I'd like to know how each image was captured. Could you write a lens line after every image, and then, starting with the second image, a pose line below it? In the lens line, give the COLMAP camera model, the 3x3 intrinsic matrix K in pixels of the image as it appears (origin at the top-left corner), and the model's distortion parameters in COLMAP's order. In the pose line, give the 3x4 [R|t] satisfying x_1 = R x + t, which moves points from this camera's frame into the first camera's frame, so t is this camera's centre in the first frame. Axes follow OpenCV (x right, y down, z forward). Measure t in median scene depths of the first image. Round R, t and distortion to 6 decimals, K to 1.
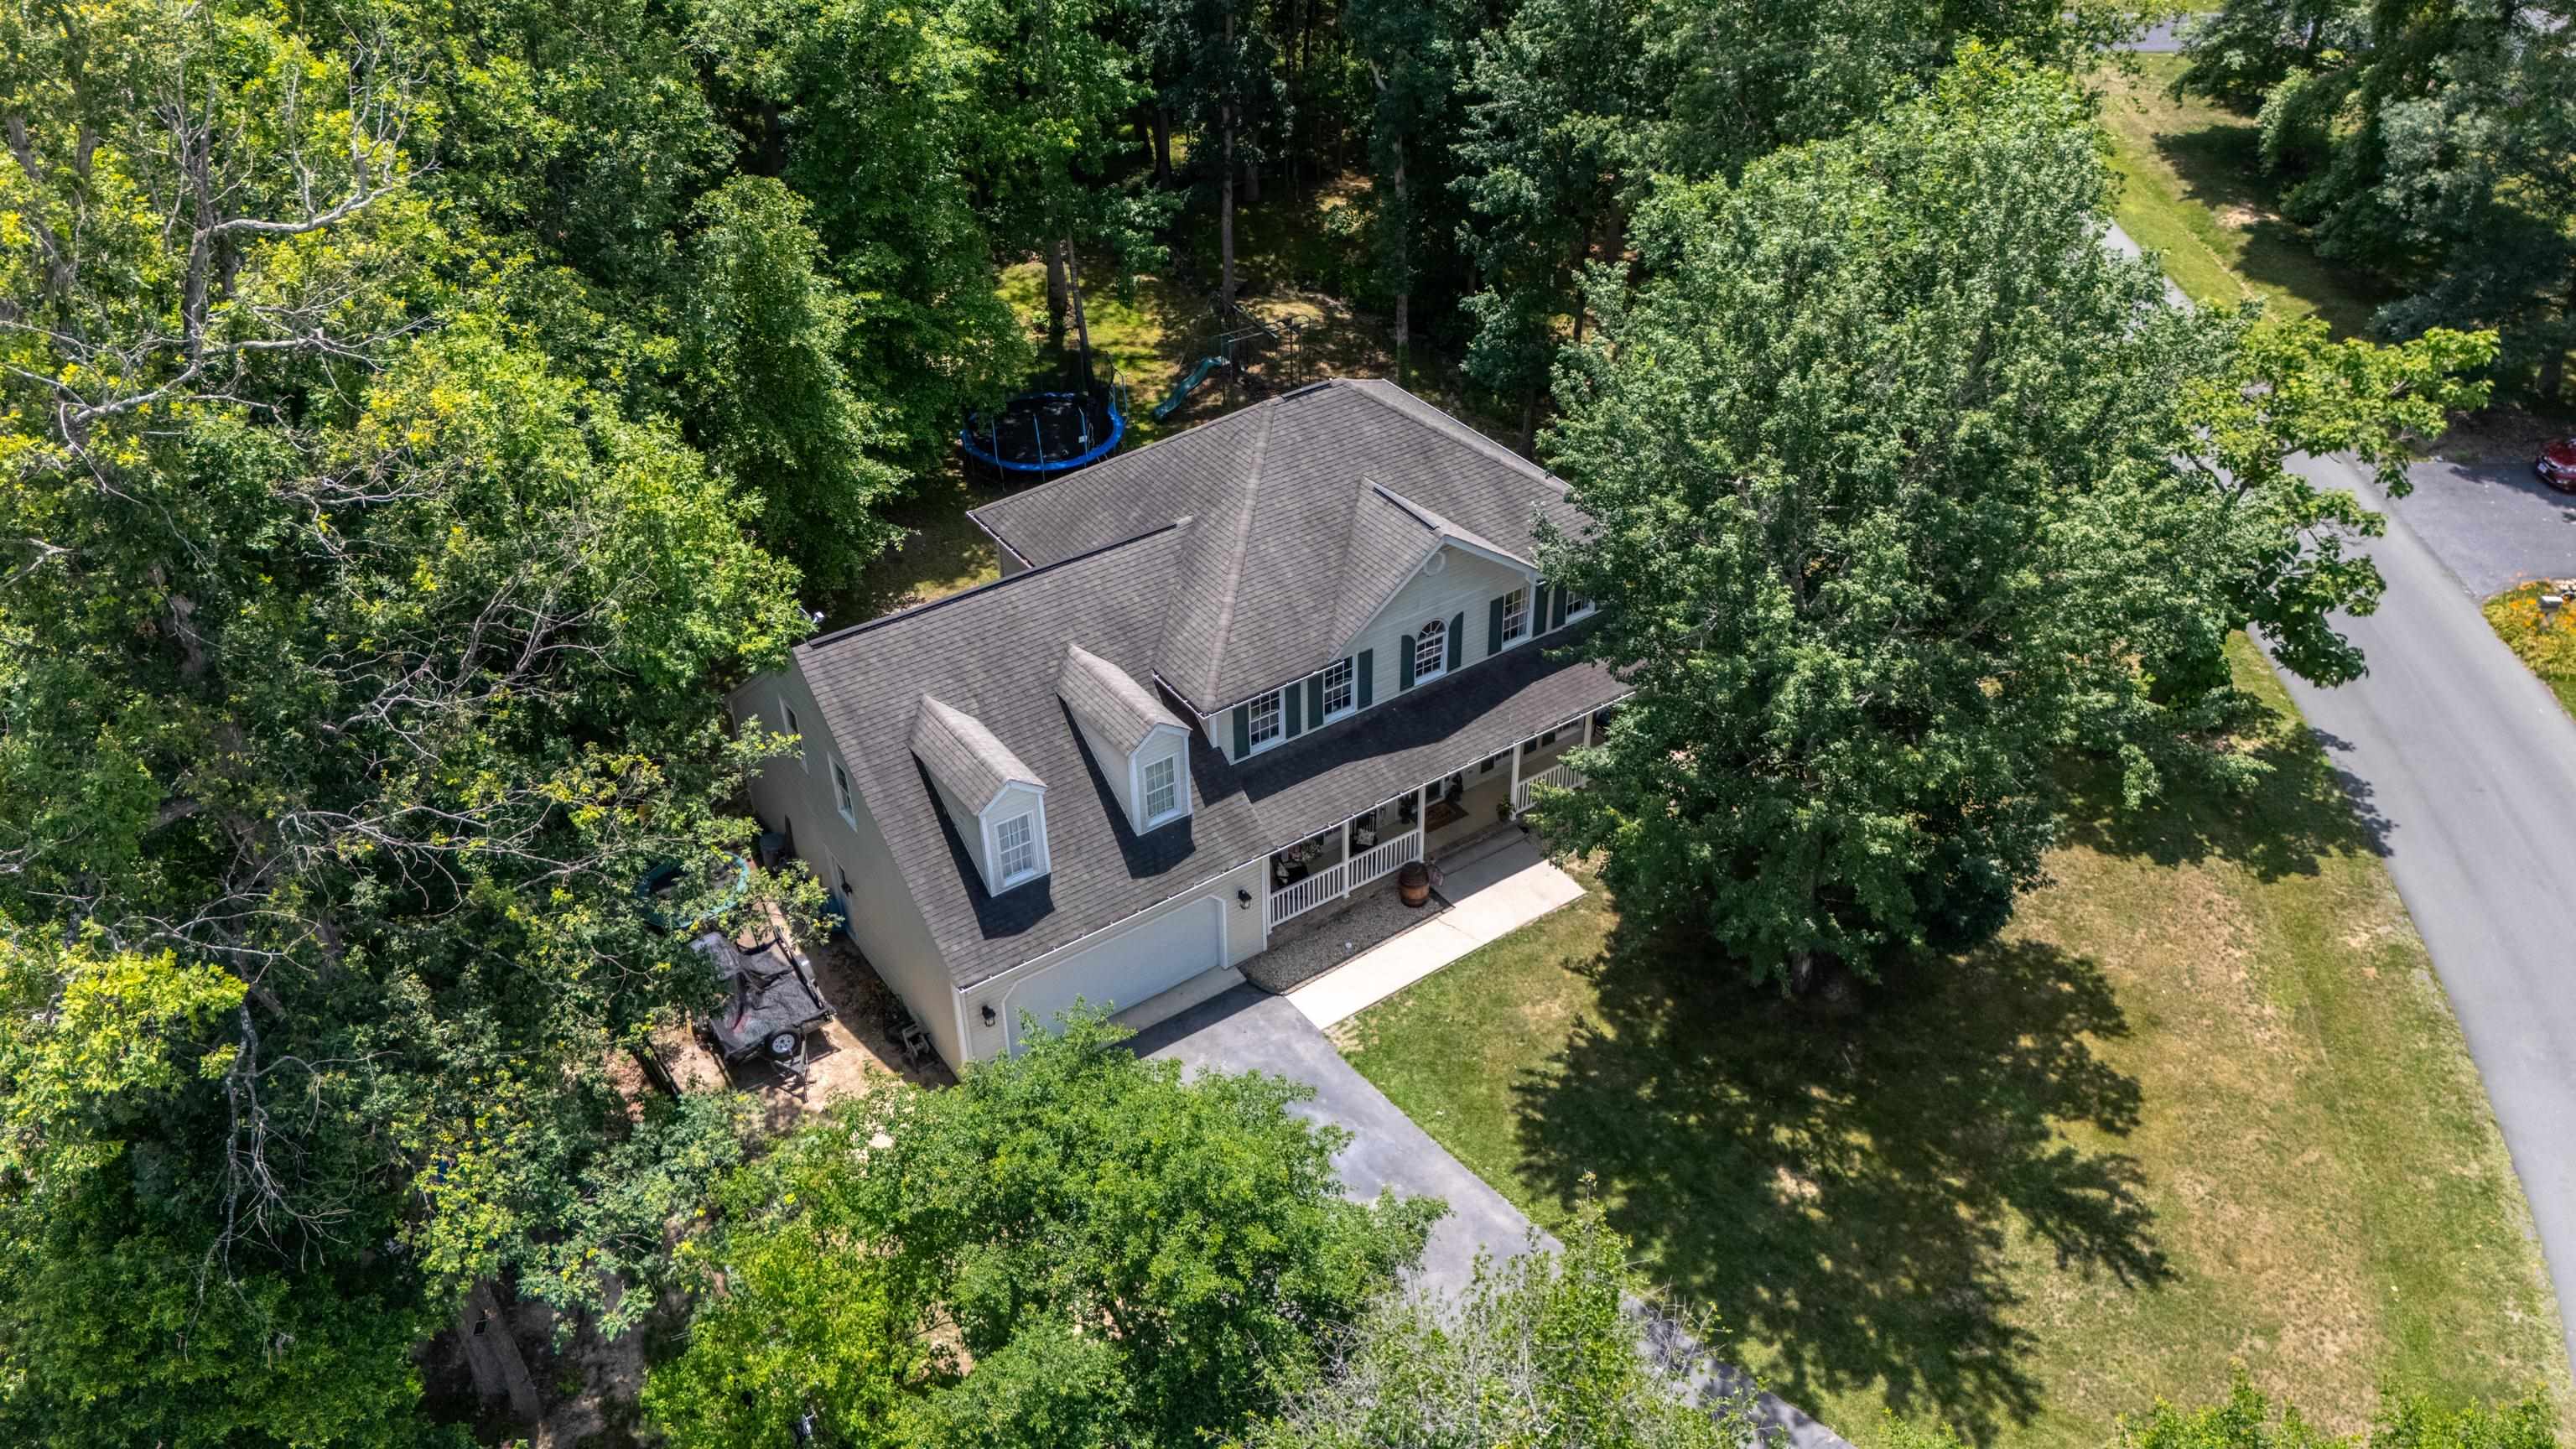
lens RADIAL K [[1892.8, 0, 1279.7], [0, 1892.8, 725.5], [0, 0, 1]] dist [0.087774, -0.094700]
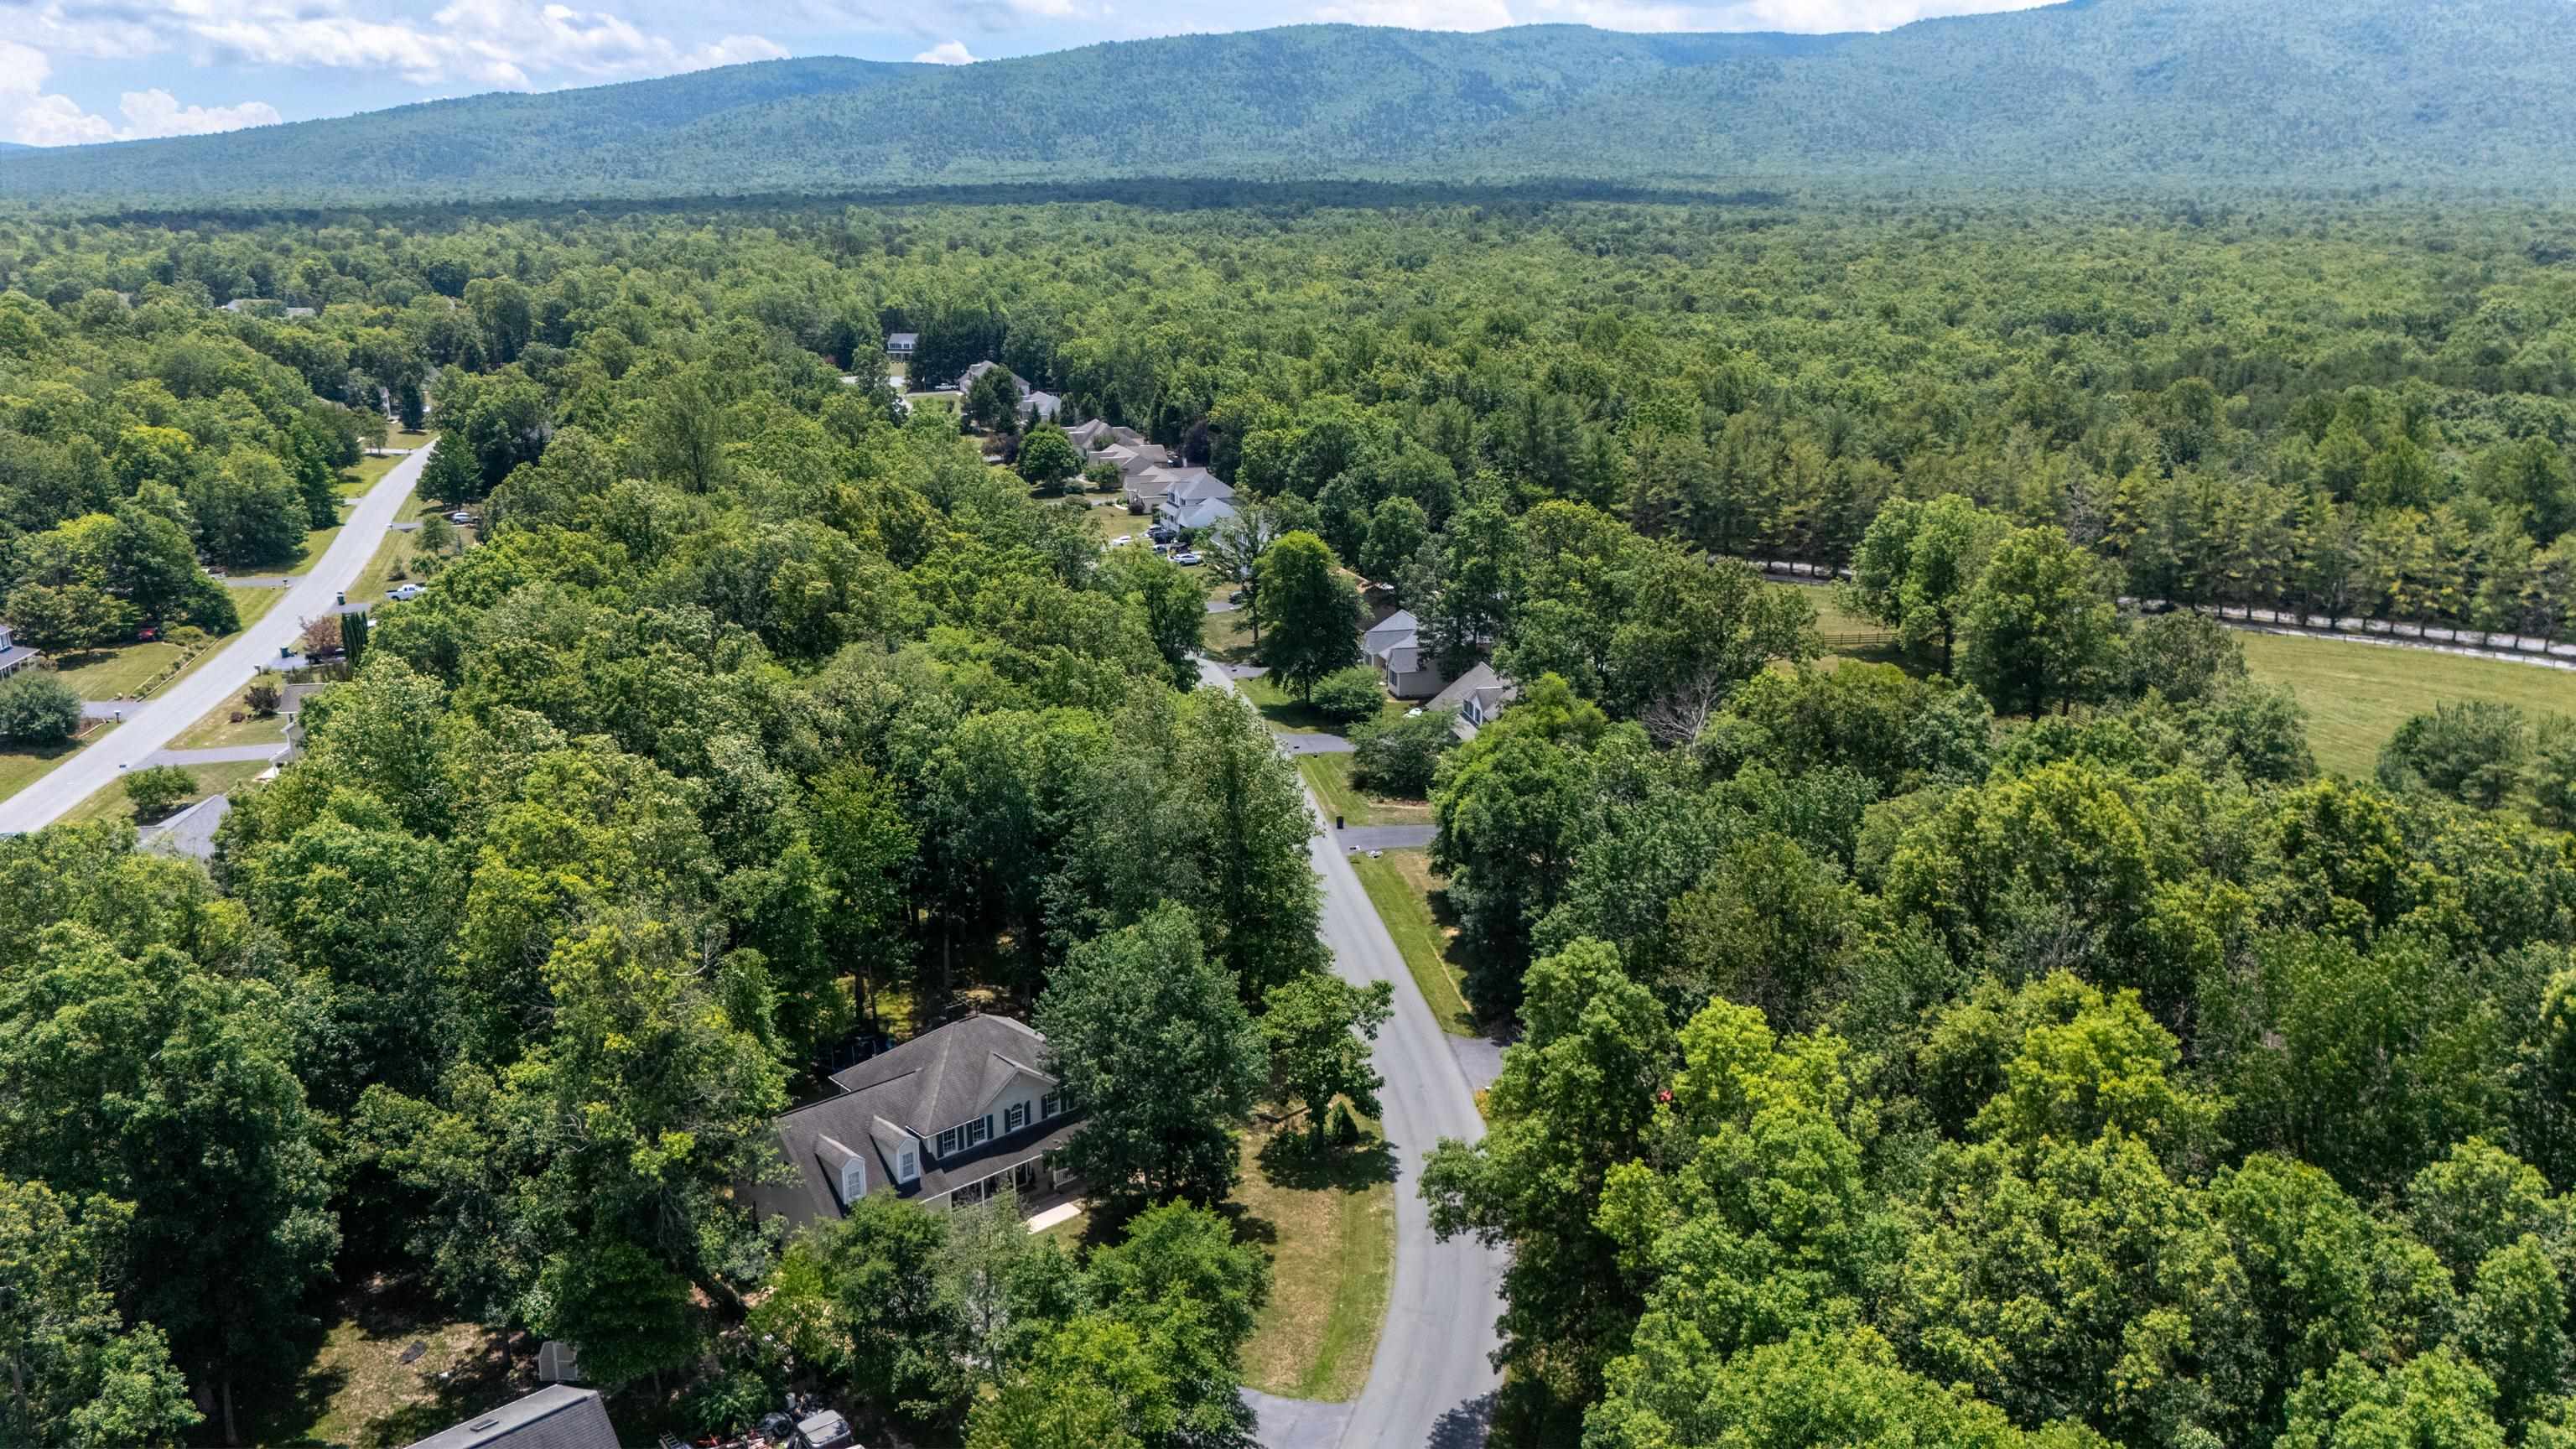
lens RADIAL K [[1892.8, 0, 1279.7], [0, 1892.8, 725.5], [0, 0, 1]] dist [0.087774, -0.094700]
pose [[0.991687, -0.022923, 0.126618, 0.124271], [0.066736, 0.932943, -0.353785, 0.420572], [-0.110018, 0.359294, 0.926717, -1.690304]]
